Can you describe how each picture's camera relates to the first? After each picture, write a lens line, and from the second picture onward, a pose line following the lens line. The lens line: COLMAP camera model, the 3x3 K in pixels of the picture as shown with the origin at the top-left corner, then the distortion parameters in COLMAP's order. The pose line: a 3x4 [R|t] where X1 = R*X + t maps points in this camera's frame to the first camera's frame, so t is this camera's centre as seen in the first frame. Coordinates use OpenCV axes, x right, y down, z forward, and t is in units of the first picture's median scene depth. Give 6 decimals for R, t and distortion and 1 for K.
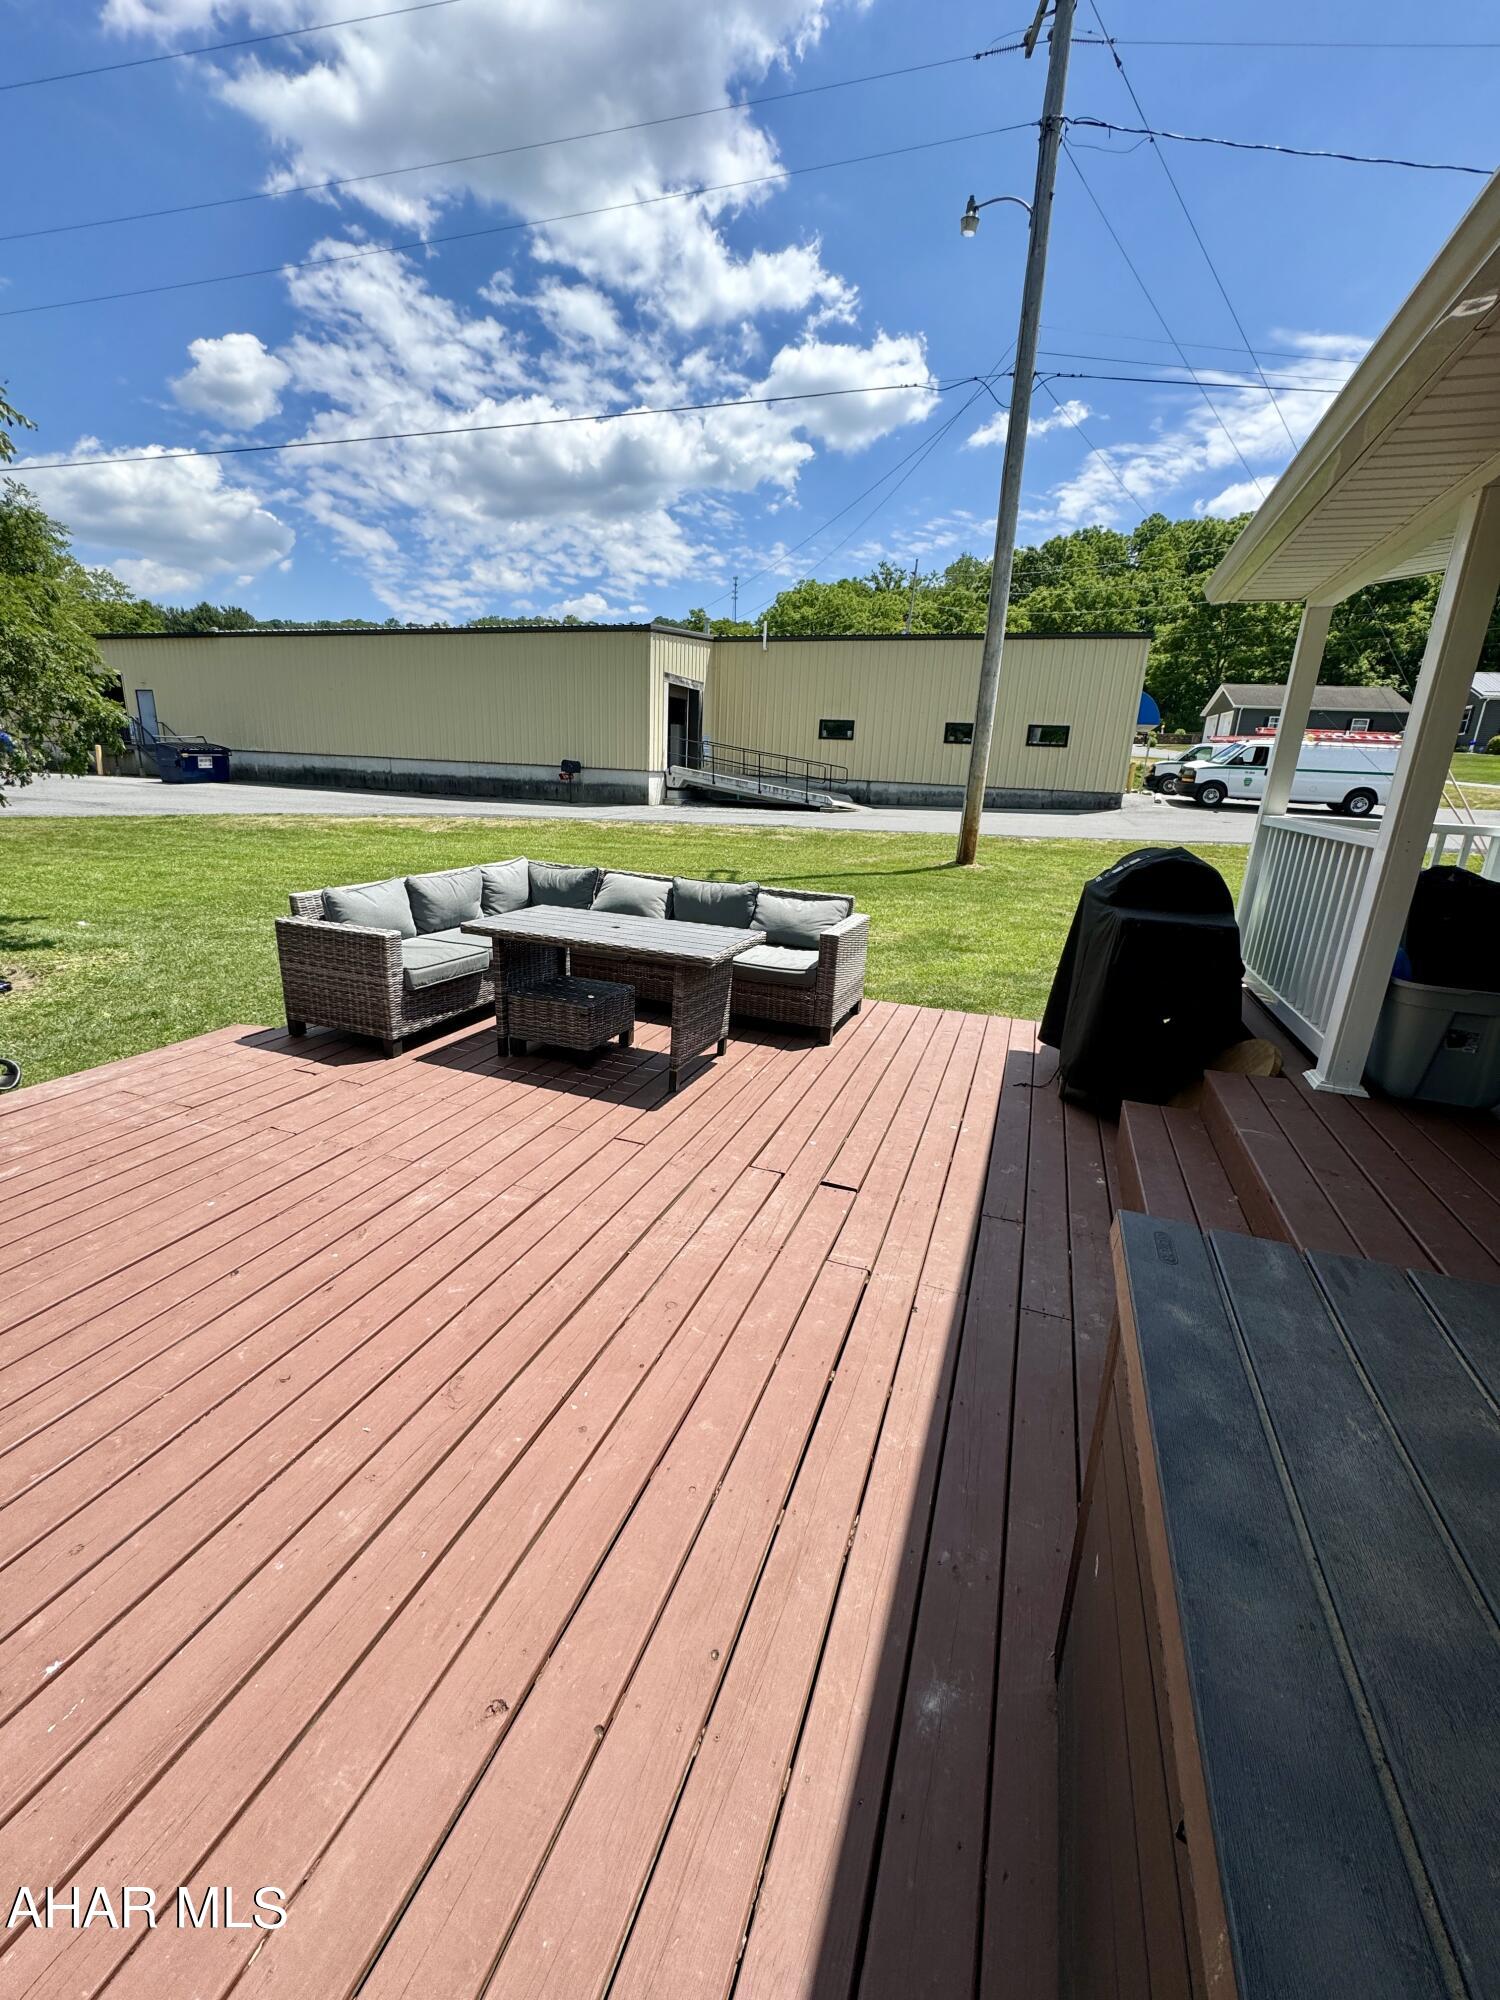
lens RADIAL K [[793.9, 0, 750.0], [0, 793.9, 1000.0], [0, 0, 1]] dist [-0.003741, 0.000127]
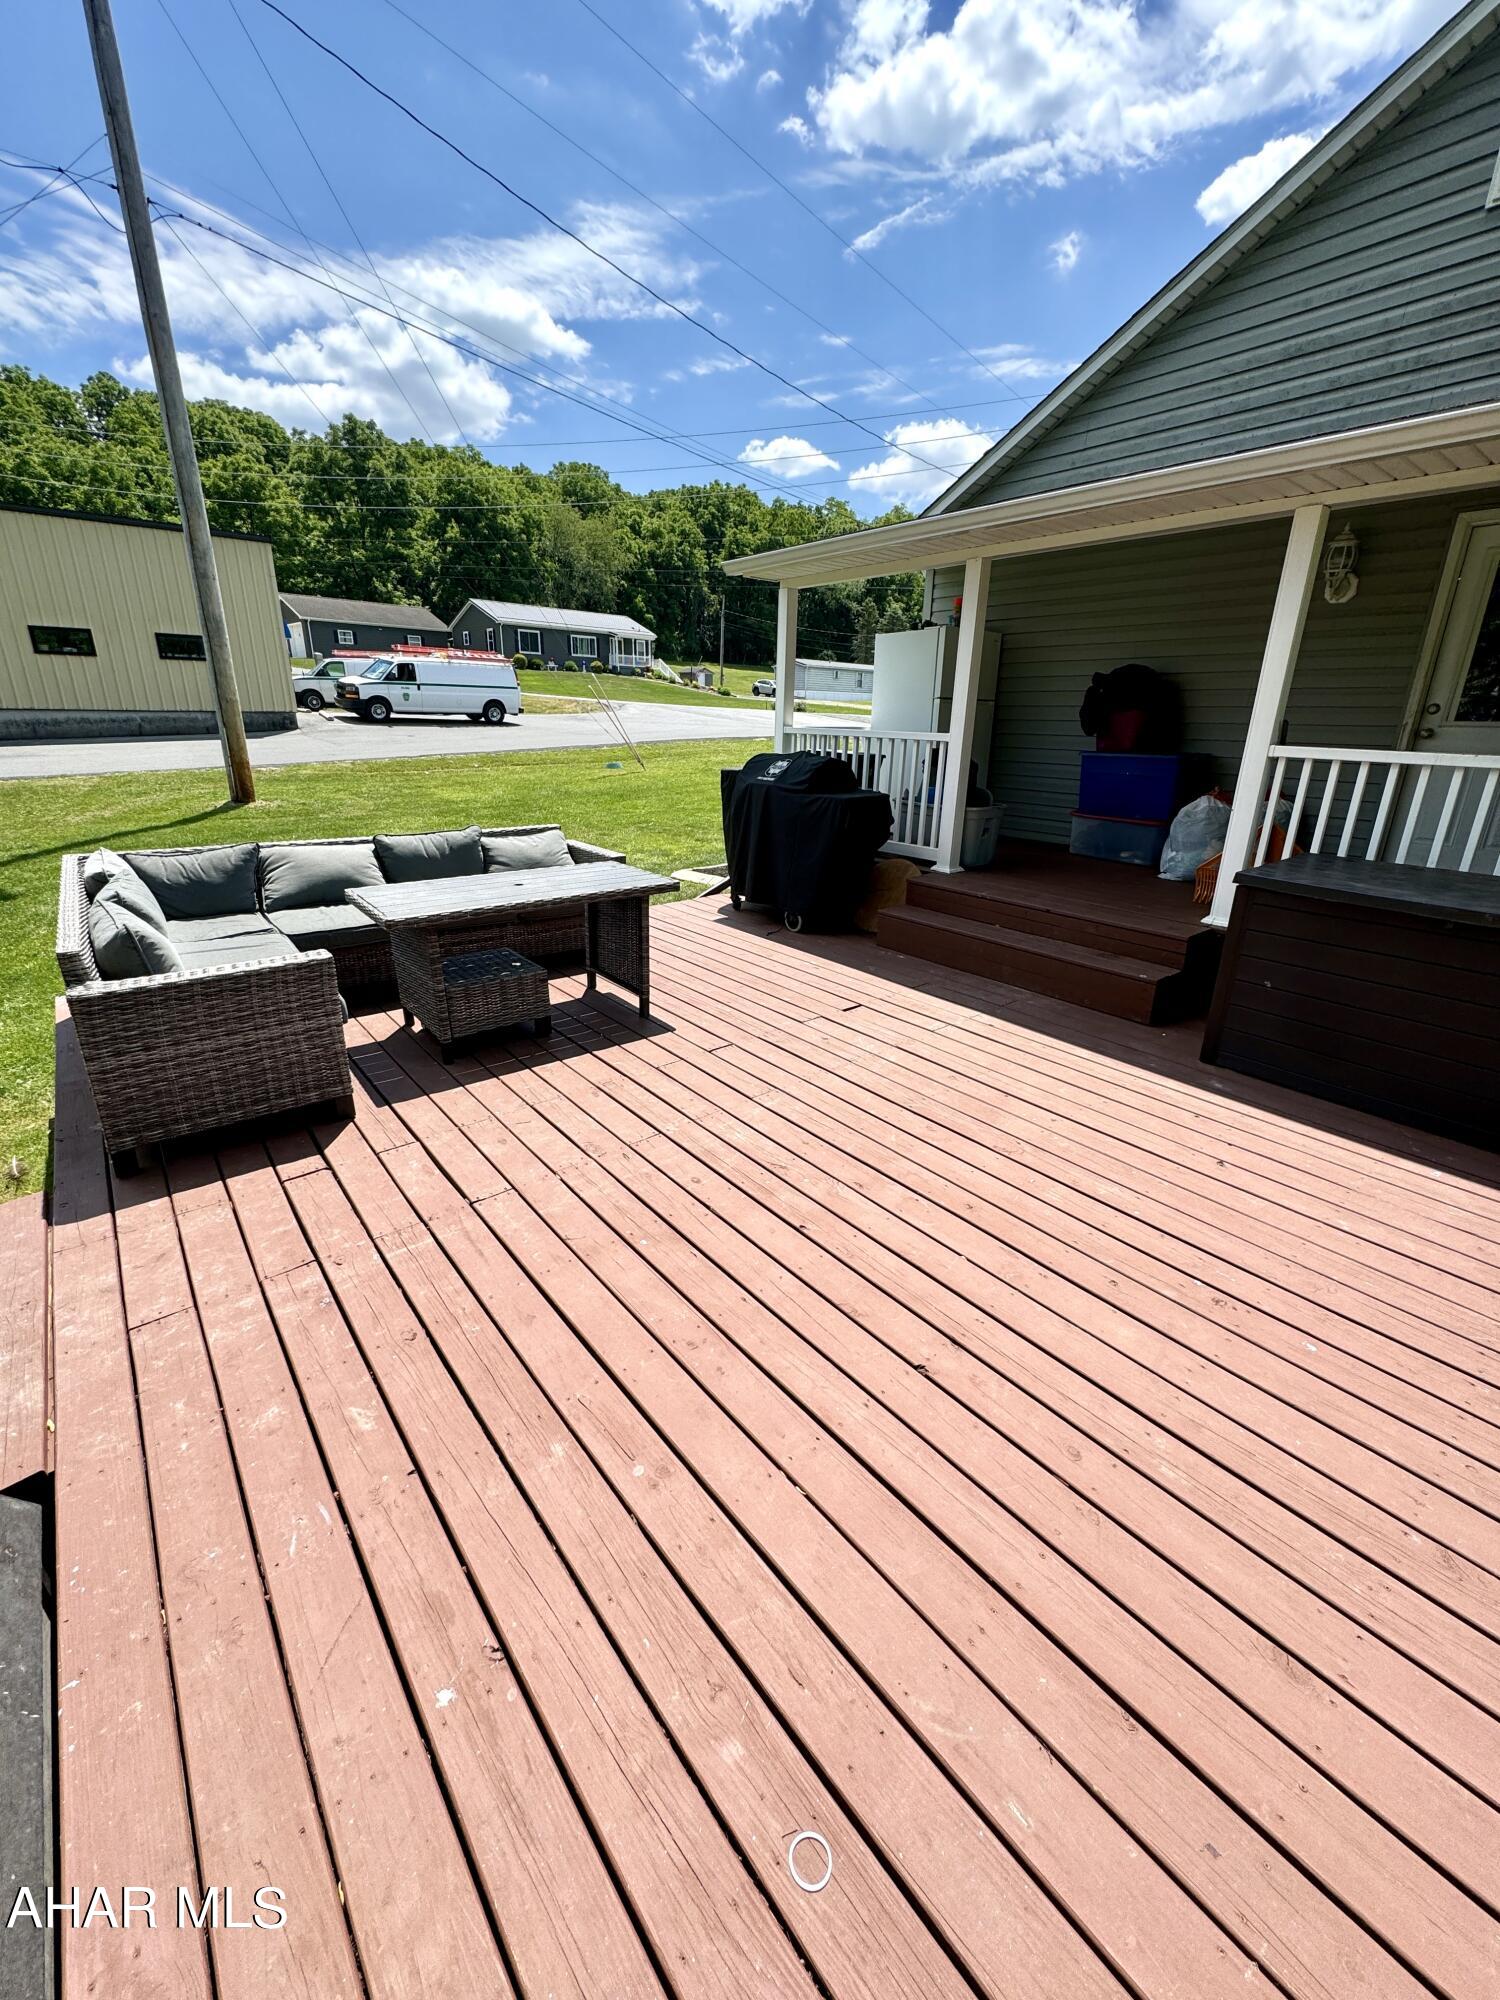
lens RADIAL K [[793.9, 0, 750.0], [0, 793.9, 1000.0], [0, 0, 1]] dist [-0.003741, 0.000127]
pose [[0.505195, -0.326833, 0.798723, -0.220527], [0.246360, 0.941618, 0.229481, -0.029734], [-0.827094, 0.080841, 0.556219, 0.070784]]
